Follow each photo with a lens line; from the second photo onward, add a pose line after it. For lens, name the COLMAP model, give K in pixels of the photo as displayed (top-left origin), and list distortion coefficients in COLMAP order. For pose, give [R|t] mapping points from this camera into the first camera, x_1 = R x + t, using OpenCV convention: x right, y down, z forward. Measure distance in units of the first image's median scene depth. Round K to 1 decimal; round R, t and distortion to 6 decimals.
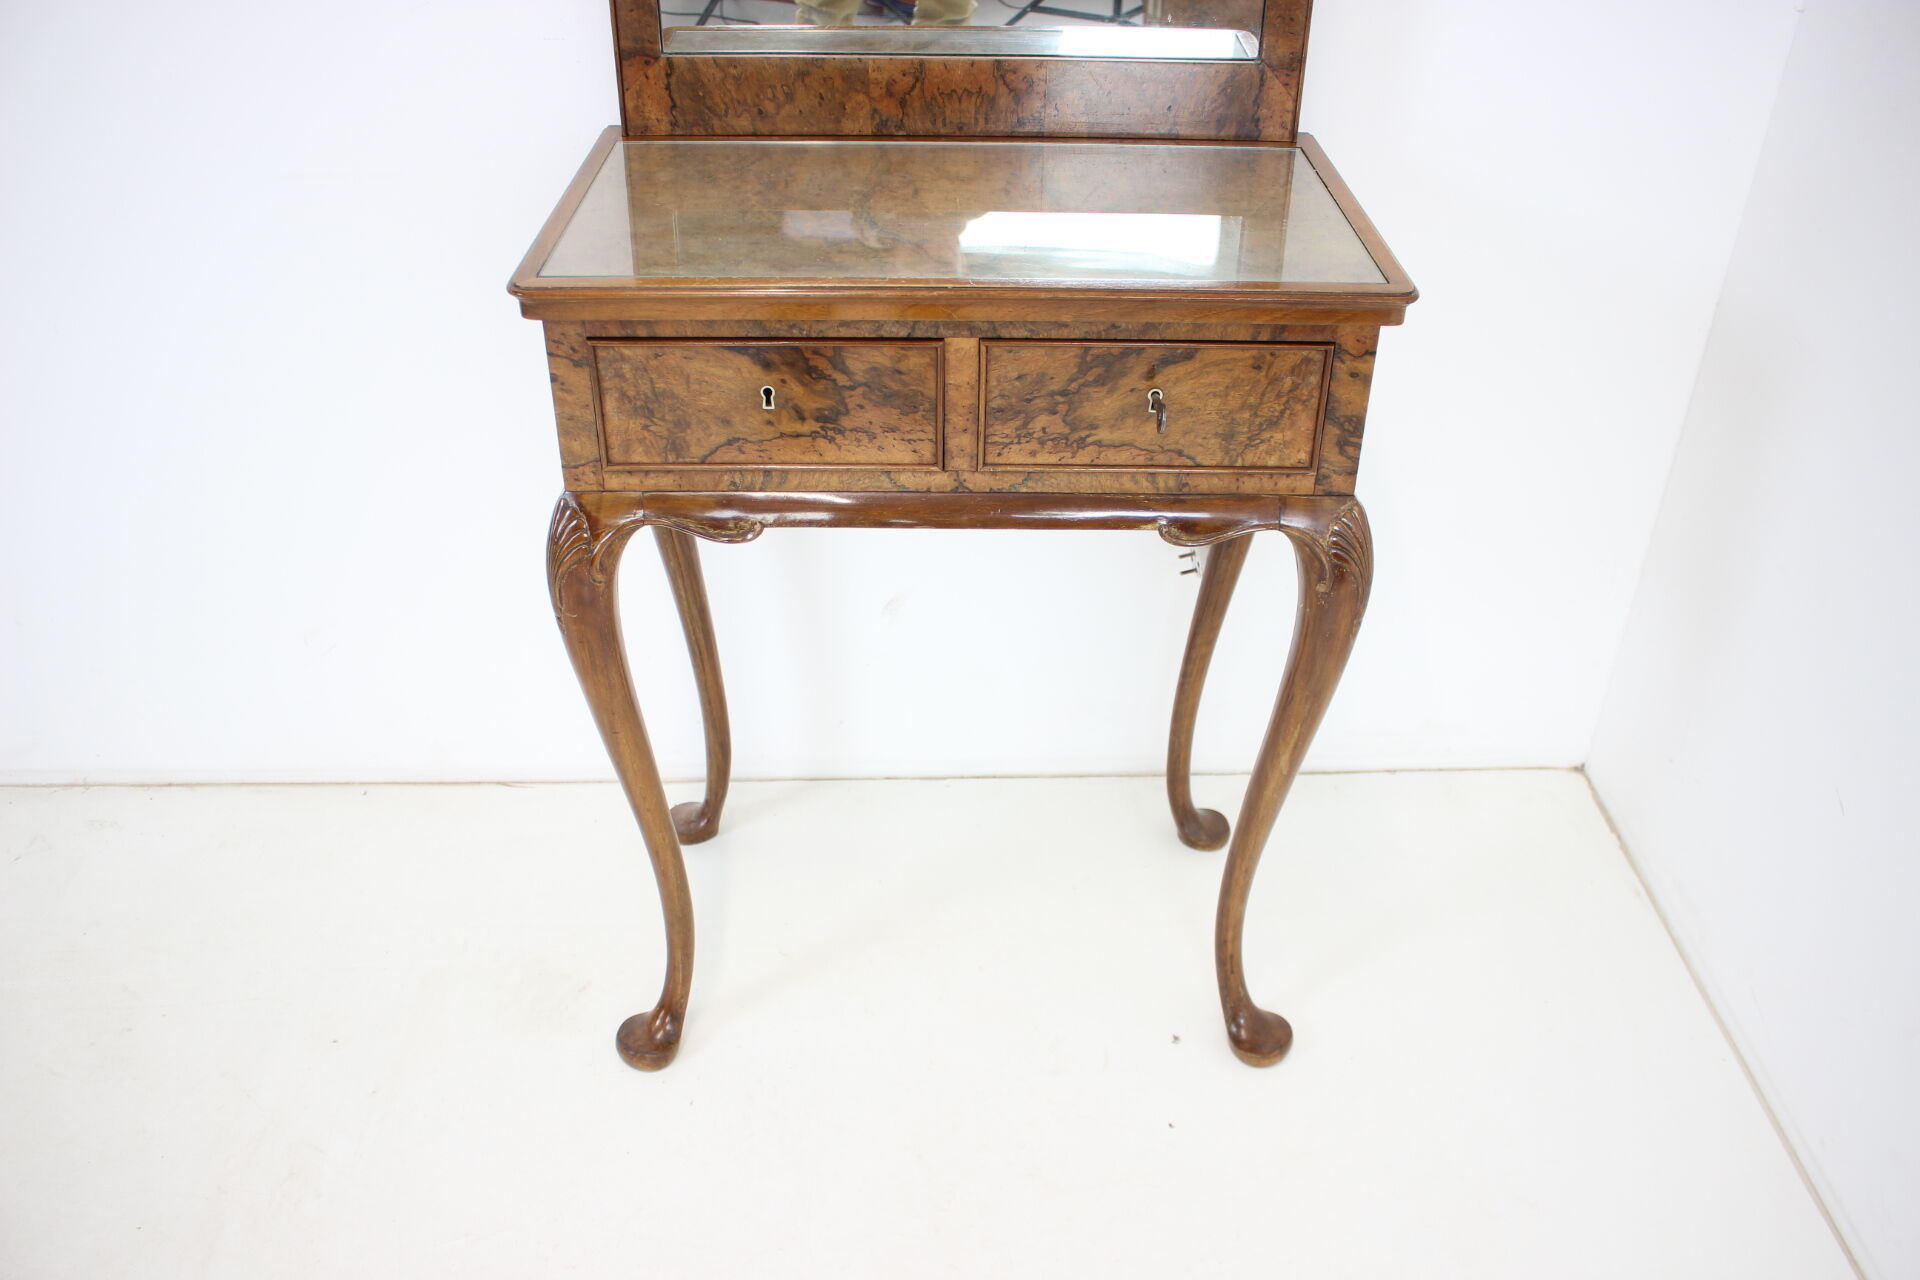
lens RADIAL K [[1619.5, 0, 964.2], [0, 1619.5, 680.8], [0, 0, 1]] dist [-0.158661, 0.134171]
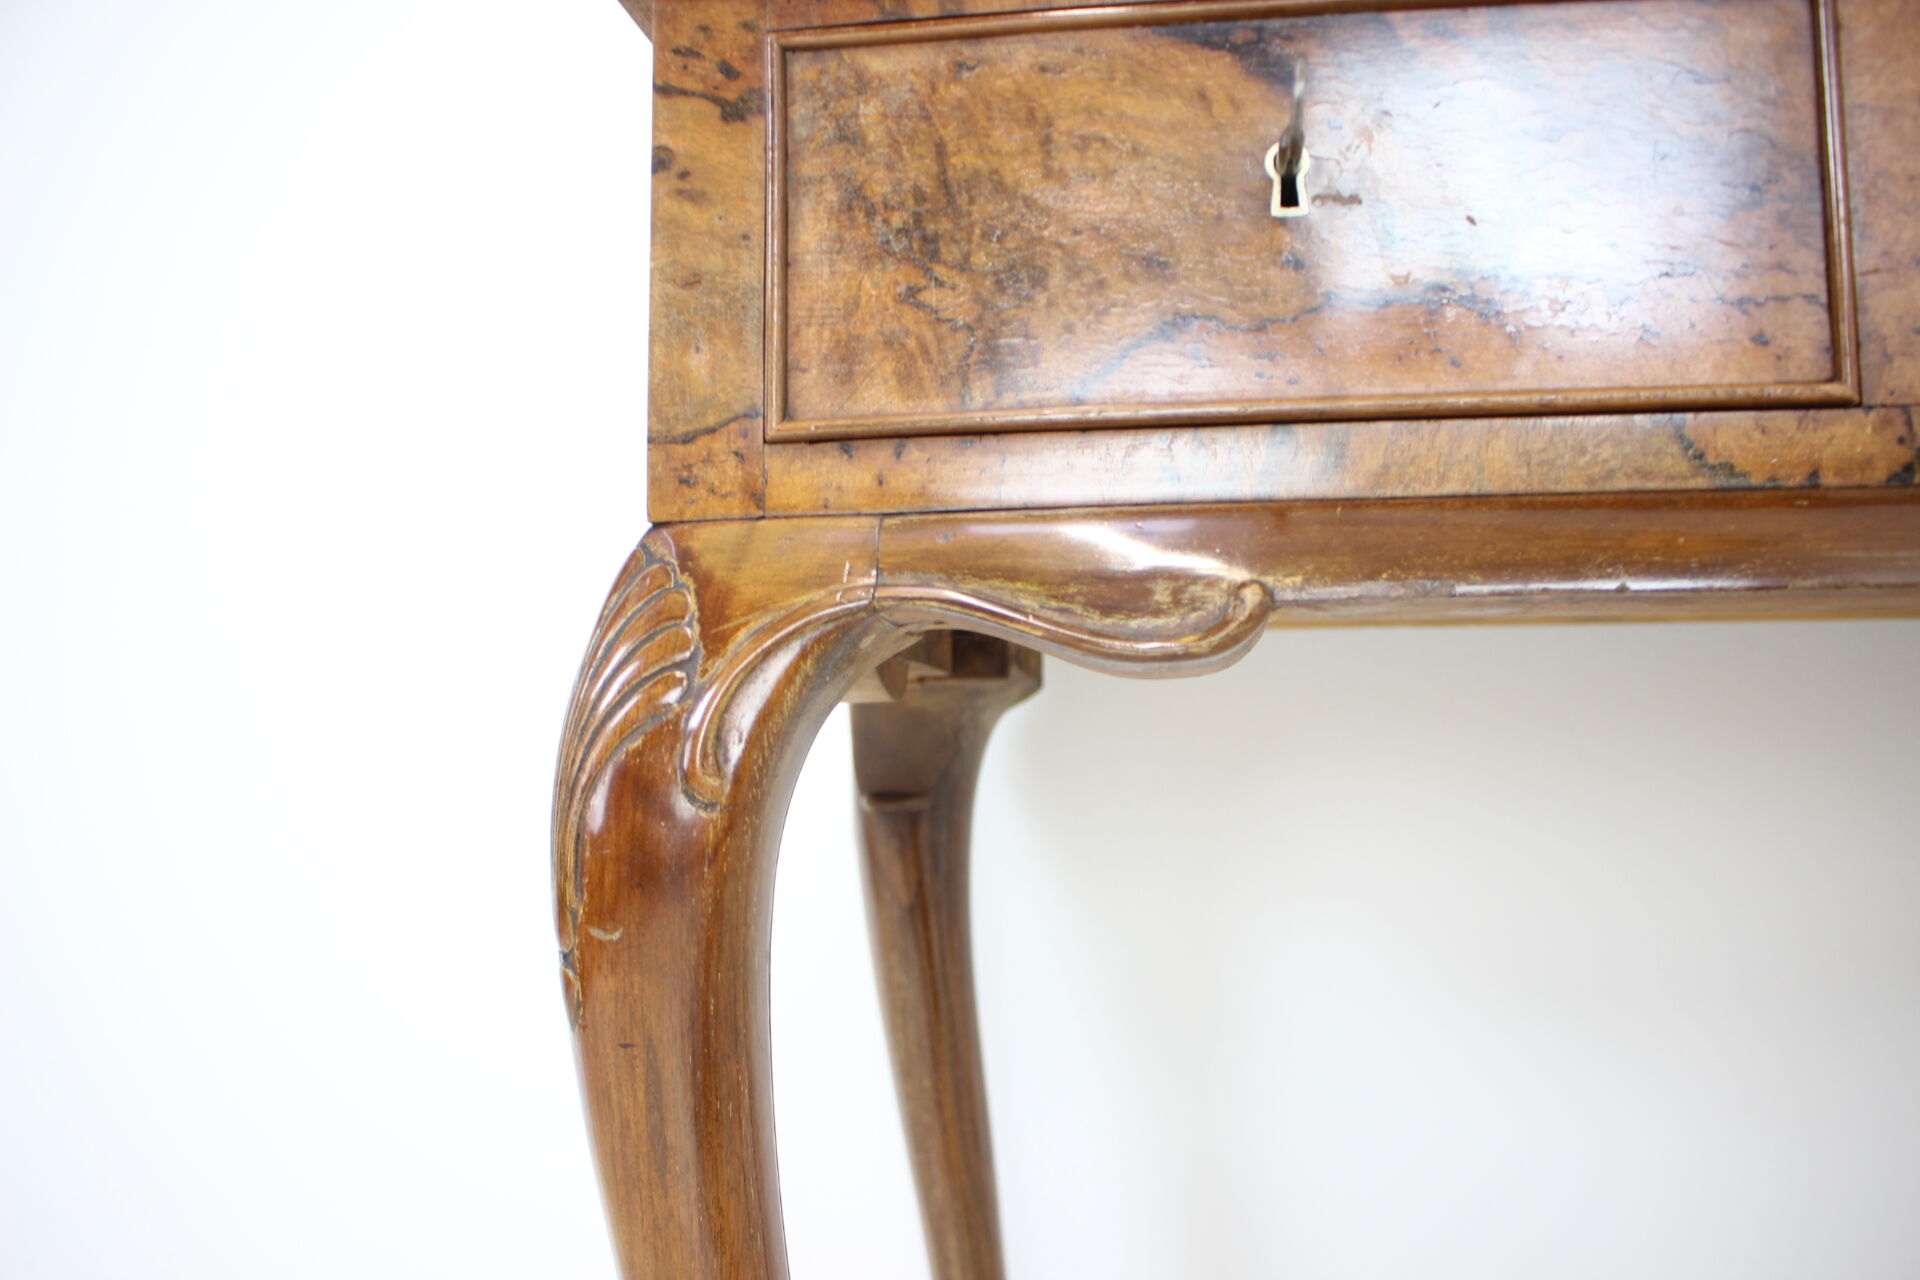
lens RADIAL K [[1619.5, 0, 964.2], [0, 1619.5, 680.8], [0, 0, 1]] dist [-0.158661, 0.134171]
pose [[0.986642, -0.028296, -0.160428, -0.136466], [-0.075530, 0.793093, -0.604399, 0.102960], [0.144337, 0.608442, 0.780362, 0.789876]]
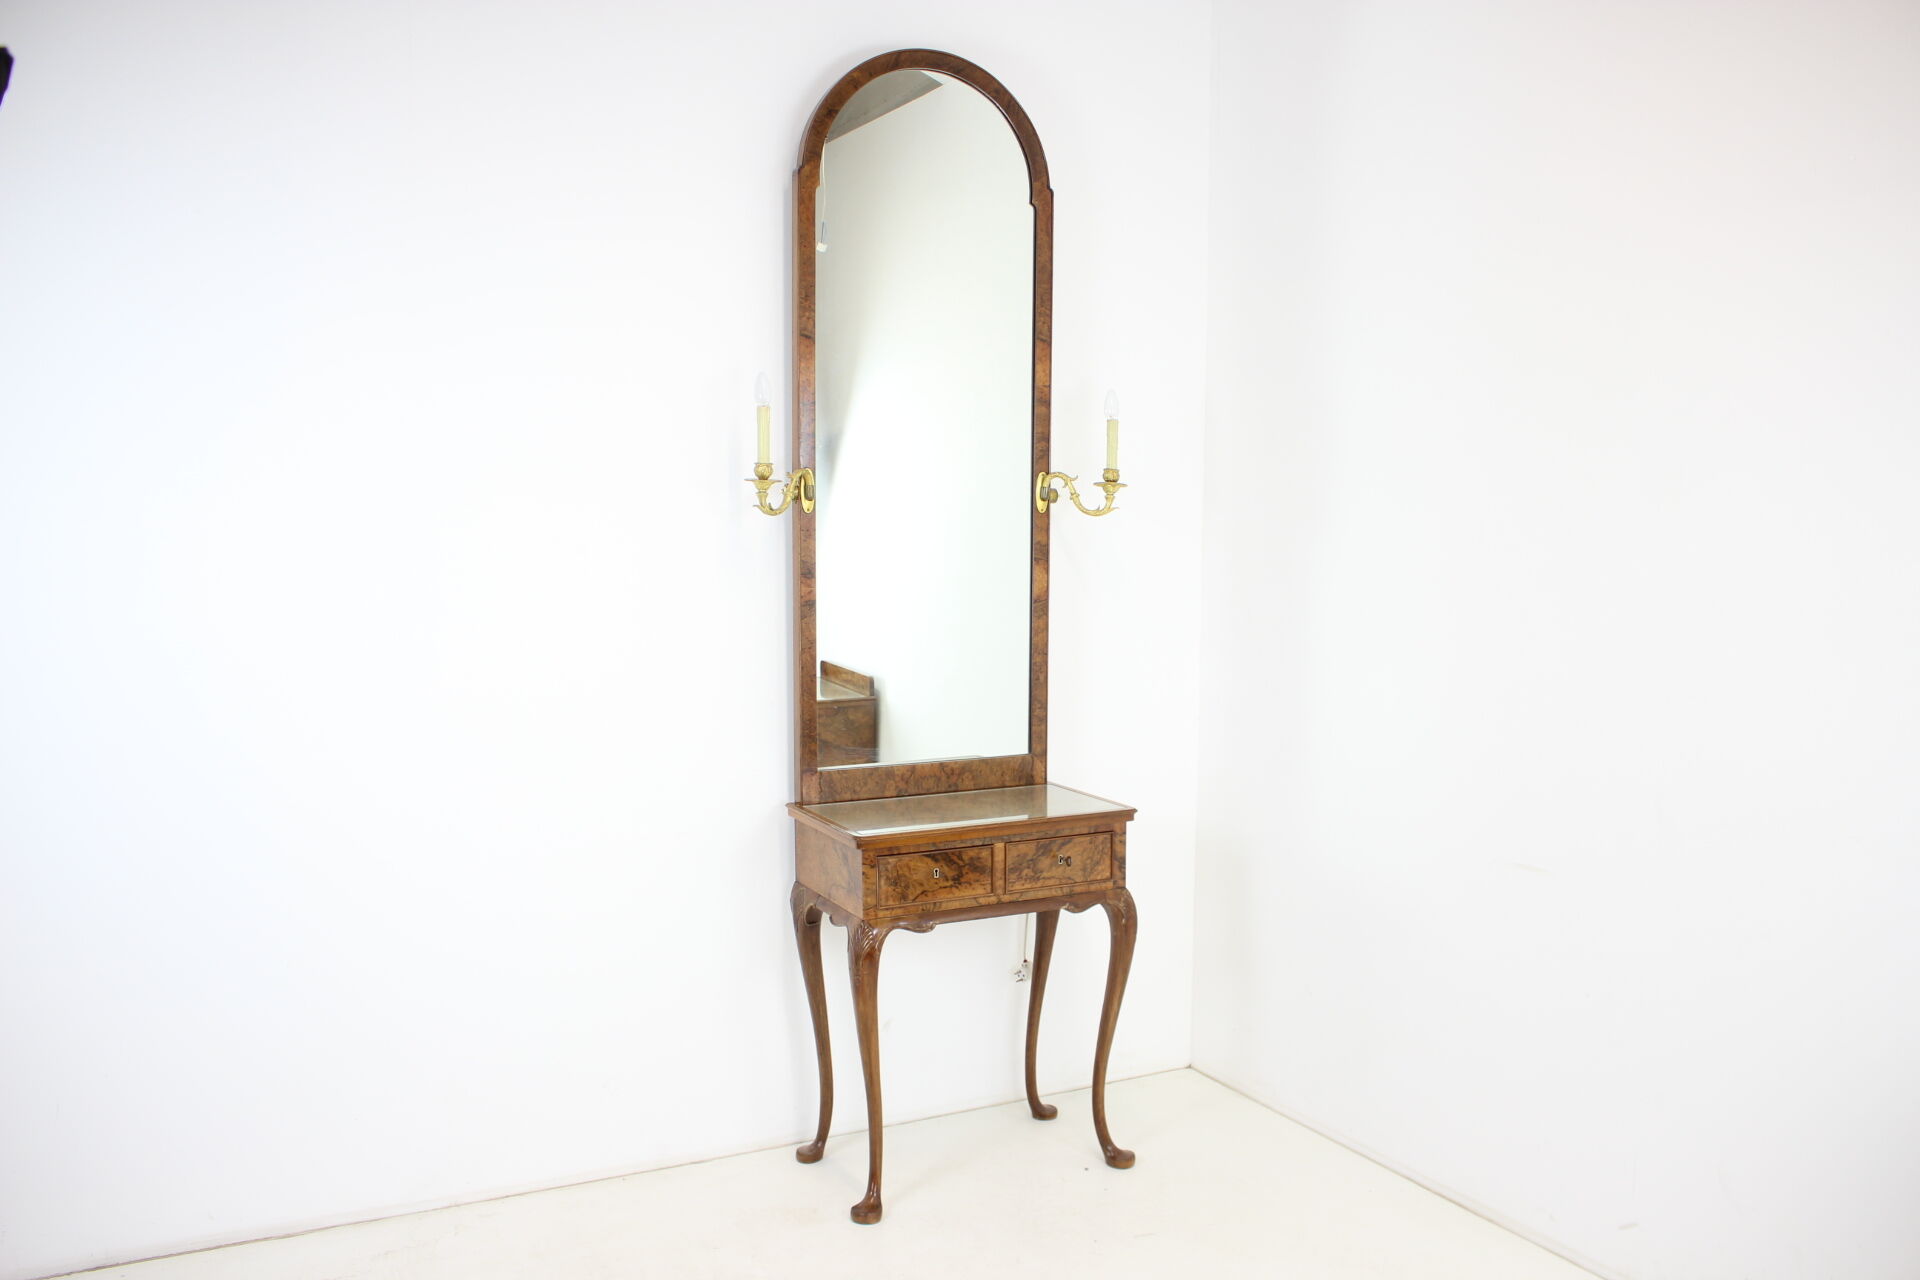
lens RADIAL K [[1619.5, 0, 964.2], [0, 1619.5, 680.8], [0, 0, 1]] dist [-0.158661, 0.134171]
pose [[0.901637, -0.060757, 0.428204, -1.213396], [0.259153, 0.868552, -0.422441, 0.698603], [-0.346251, 0.491859, 0.798865, -1.341239]]
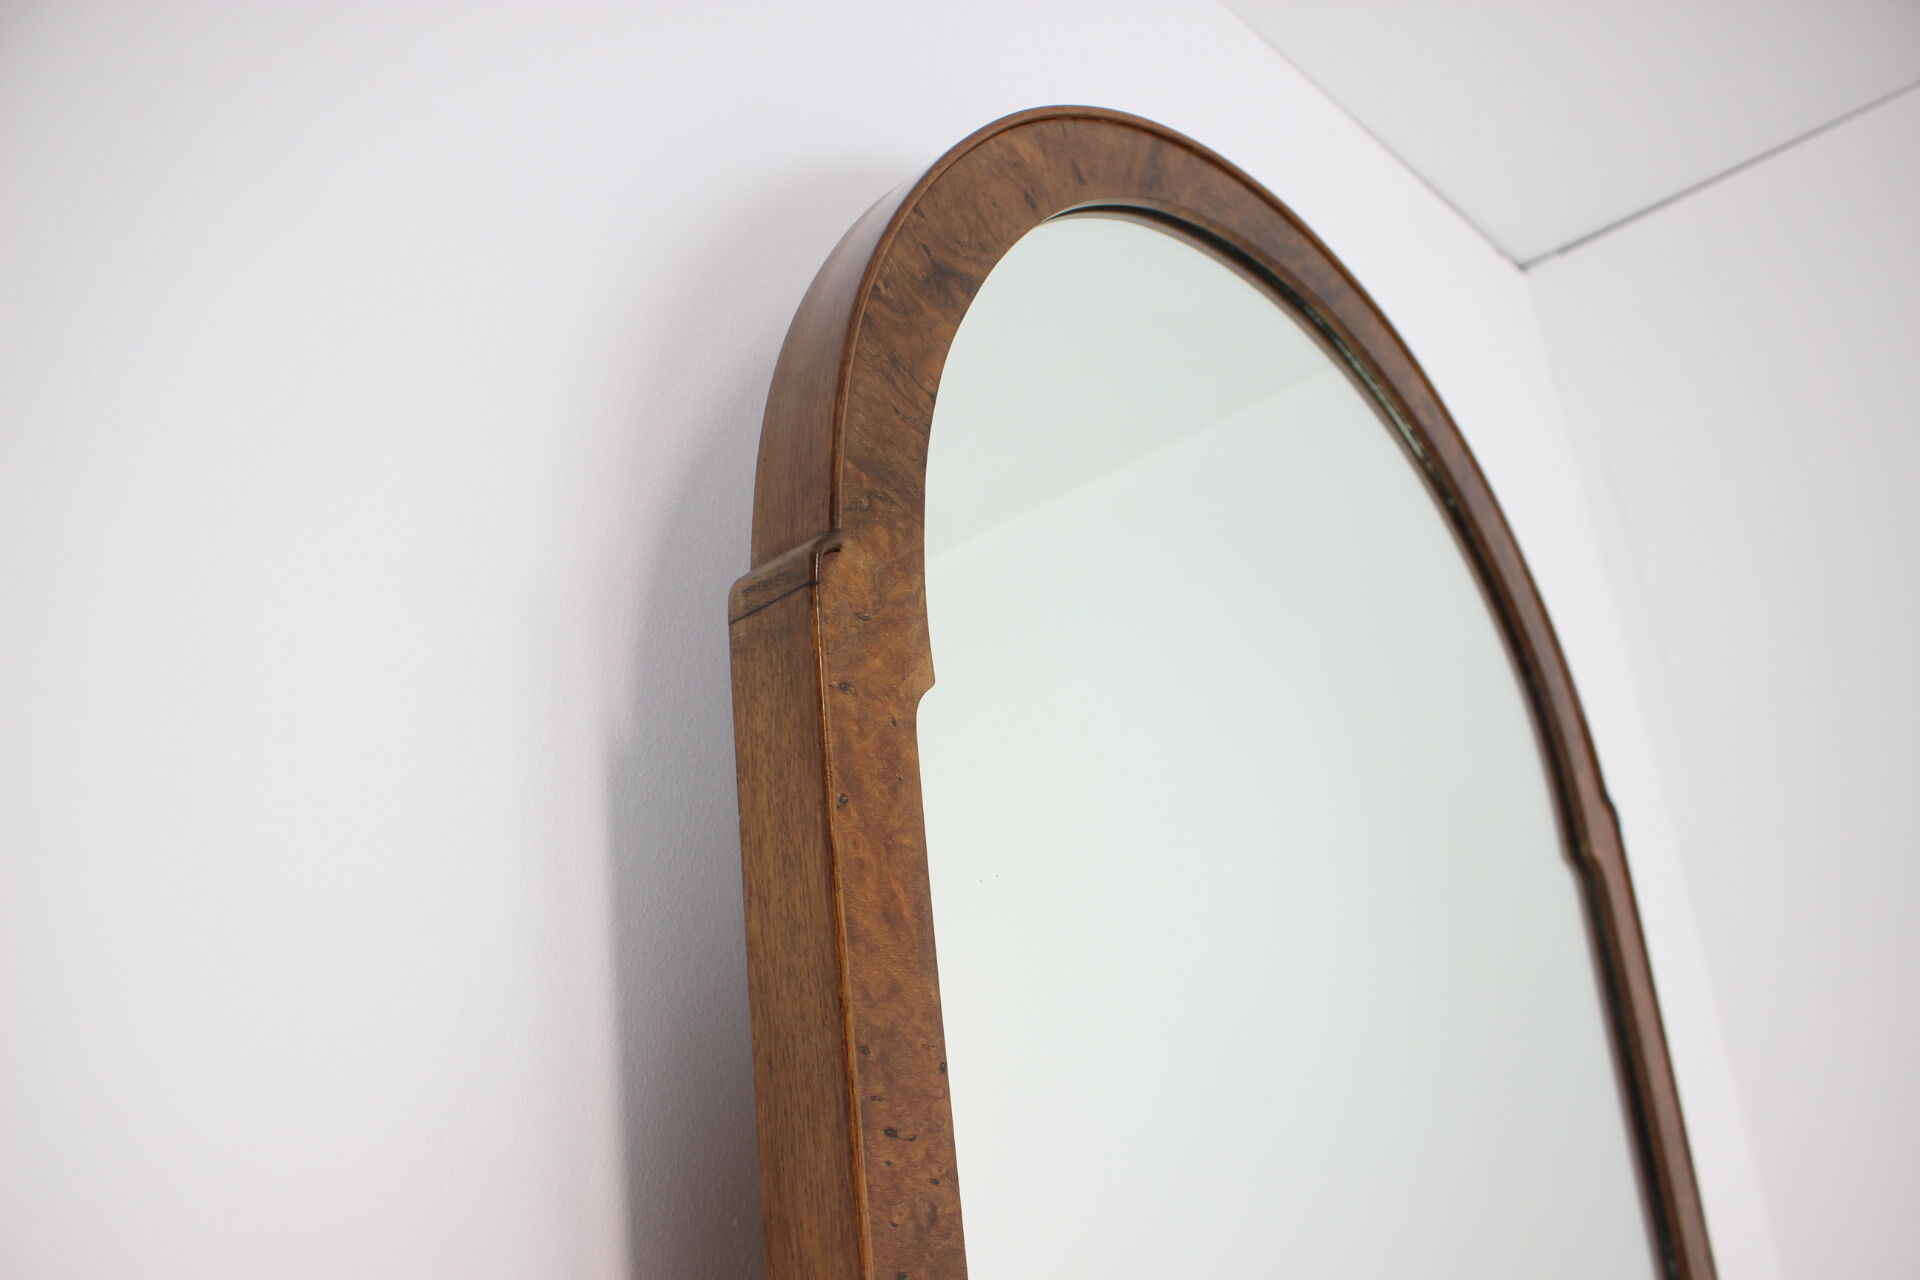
lens RADIAL K [[1619.5, 0, 964.2], [0, 1619.5, 680.8], [0, 0, 1]] dist [-0.158661, 0.134171]
pose [[0.667860, 0.182480, 0.721571, -0.484760], [0.514203, 0.587792, -0.624577, -1.031355], [-0.538106, 0.788164, 0.298730, 0.410976]]
